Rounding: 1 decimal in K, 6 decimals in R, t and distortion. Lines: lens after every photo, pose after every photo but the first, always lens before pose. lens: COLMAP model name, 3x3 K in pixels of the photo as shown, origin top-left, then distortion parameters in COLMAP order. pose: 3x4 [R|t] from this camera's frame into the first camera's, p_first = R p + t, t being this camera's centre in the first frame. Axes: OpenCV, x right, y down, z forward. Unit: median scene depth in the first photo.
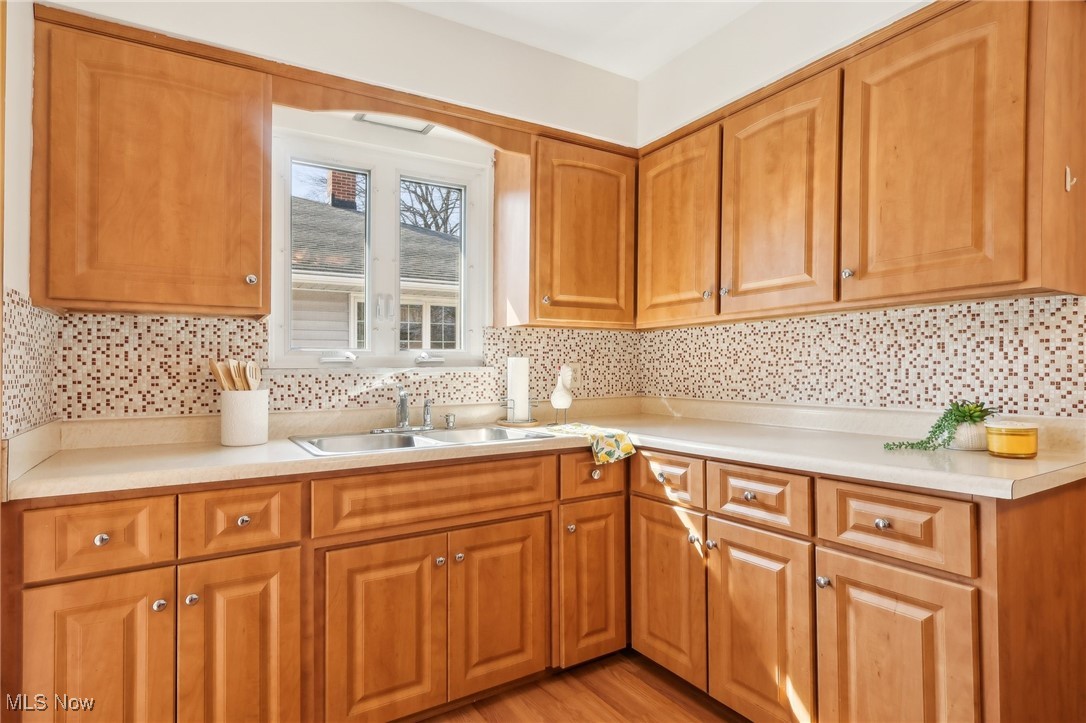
lens RADIAL K [[584.7, 0, 548.4], [0, 584.7, 362.9], [0, 0, 1]] dist [0.002166, 0.000098]
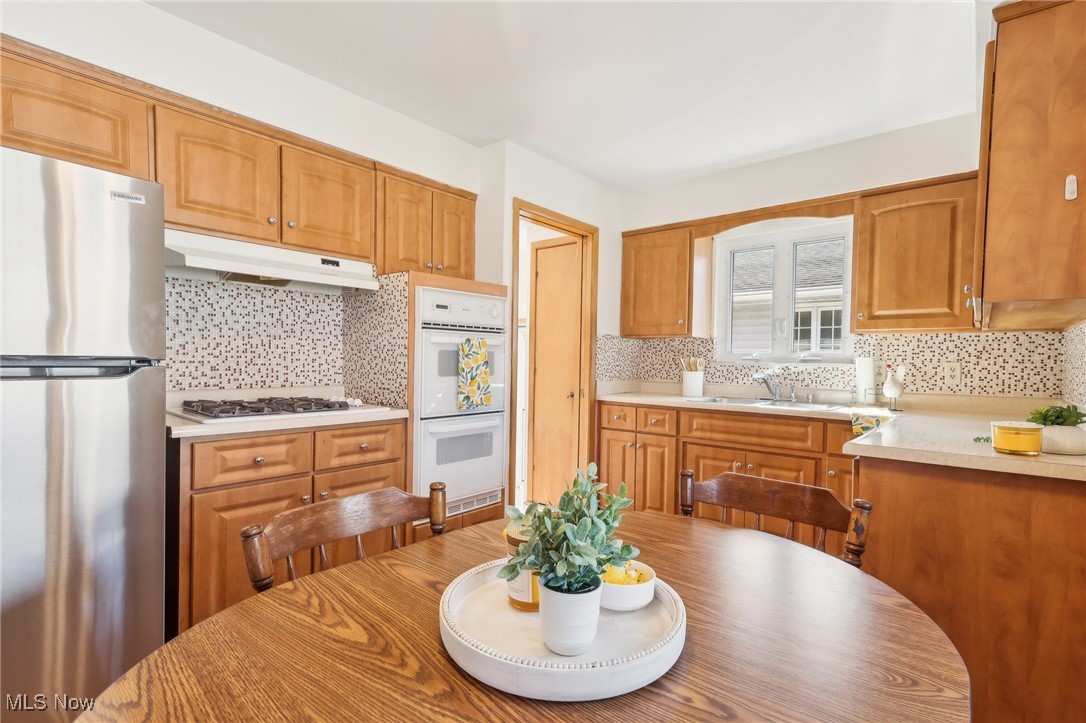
lens RADIAL K [[507.2, 0, 538.6], [0, 507.2, 367.1], [0, 0, 1]] dist [-0.001121, 0.001580]
pose [[0.296691, 0.028272, -0.954555, 1.128533], [-0.009434, 0.999600, 0.026674, -0.014797], [0.954927, 0.001091, 0.296839, -0.103143]]
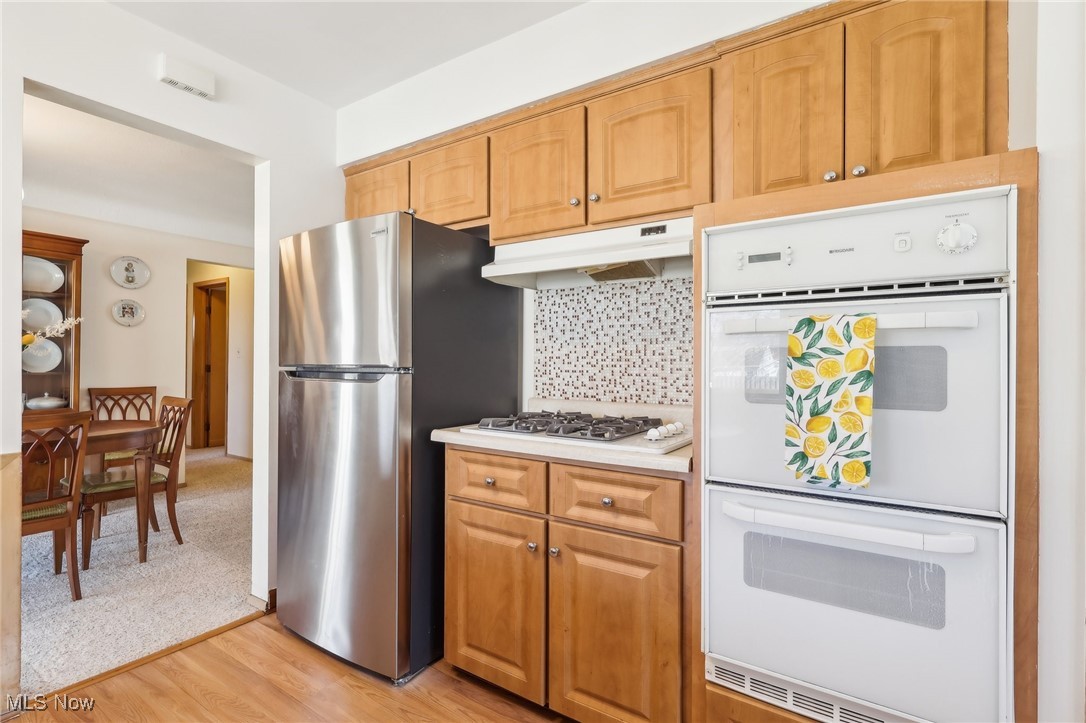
lens RADIAL K [[507.2, 0, 539.2], [0, 507.2, 368.1], [0, 0, 1]] dist [-0.001121, 0.001580]
pose [[-0.906883, 0.005916, -0.421341, 0.325617], [0.004490, 0.999980, 0.004377, -0.000537], [0.421358, 0.002077, -0.906892, 0.491472]]
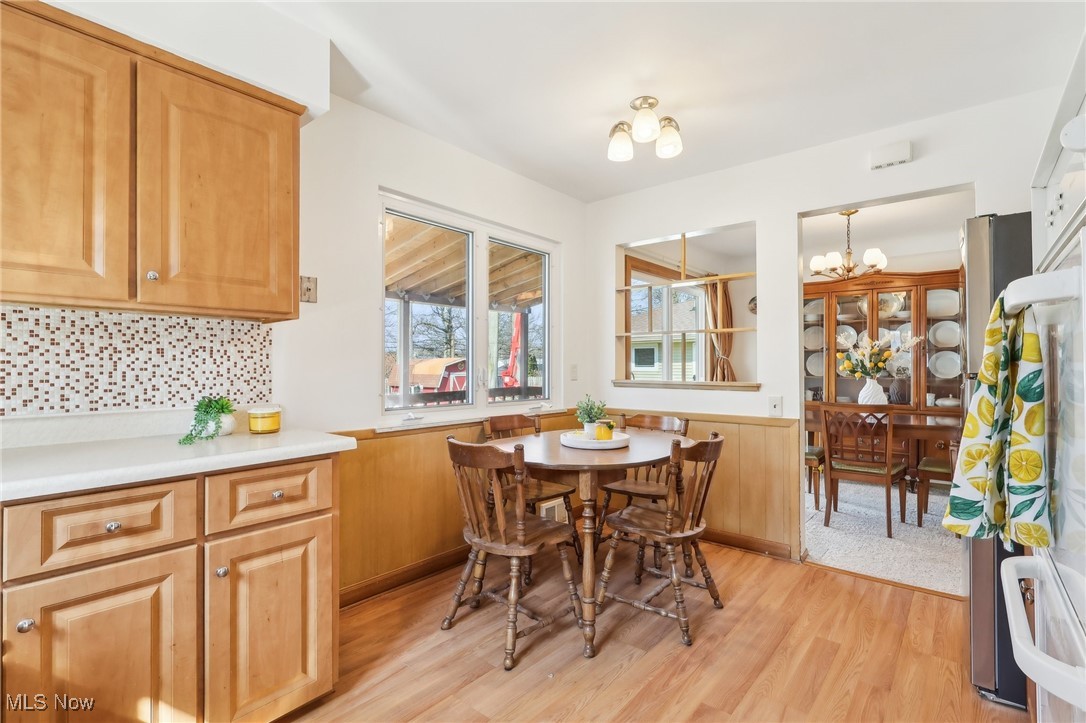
lens RADIAL K [[507.2, 0, 523.2], [0, 507.2, 365.3], [0, 0, 1]] dist [-0.001121, 0.001580]
pose [[-0.289651, 0.011701, 0.957061, -0.464015], [-0.006848, 0.999874, -0.014297, 0.007263], [-0.957108, -0.010695, -0.289535, 0.604850]]
